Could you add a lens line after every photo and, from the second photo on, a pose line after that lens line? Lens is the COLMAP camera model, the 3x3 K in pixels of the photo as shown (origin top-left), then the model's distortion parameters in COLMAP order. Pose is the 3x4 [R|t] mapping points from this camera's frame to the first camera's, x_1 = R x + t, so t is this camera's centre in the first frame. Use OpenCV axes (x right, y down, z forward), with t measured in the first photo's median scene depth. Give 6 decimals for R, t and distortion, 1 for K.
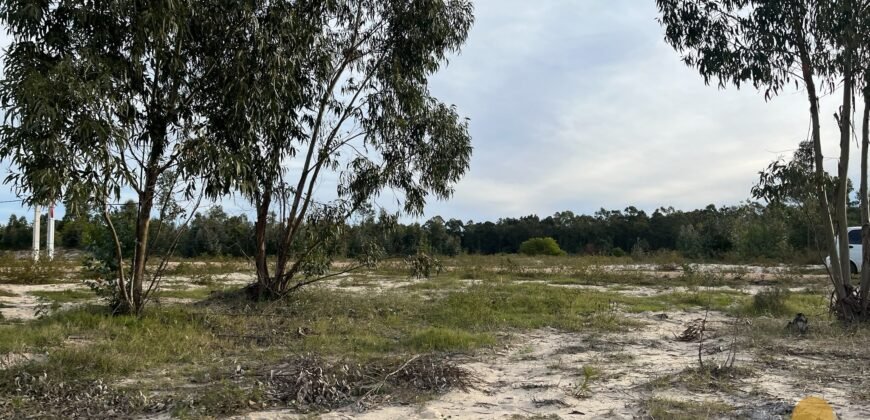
lens RADIAL K [[654.5, 0, 428.7], [0, 654.5, 215.4], [0, 0, 1]] dist [0.062585, -0.074586]
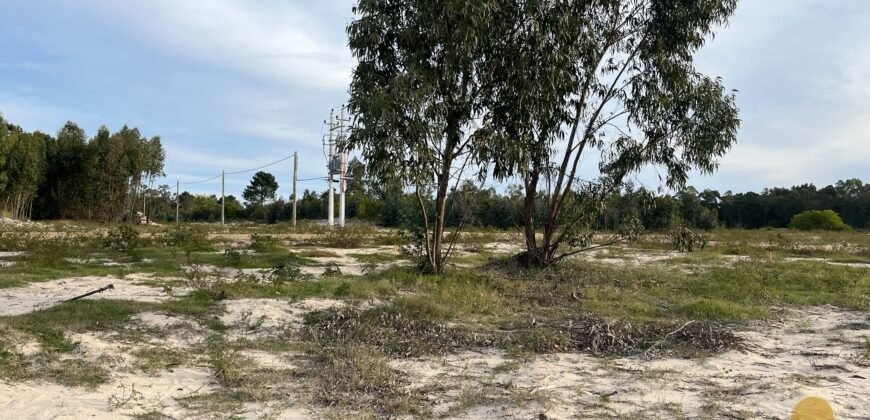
lens RADIAL K [[654.5, 0, 433.1], [0, 654.5, 210.8], [0, 0, 1]] dist [0.062585, -0.074586]
pose [[0.937080, 0.003632, -0.349097, -0.020270], [0.009107, 0.999351, 0.034845, -0.008361], [0.348997, -0.035832, 0.936439, -0.102194]]
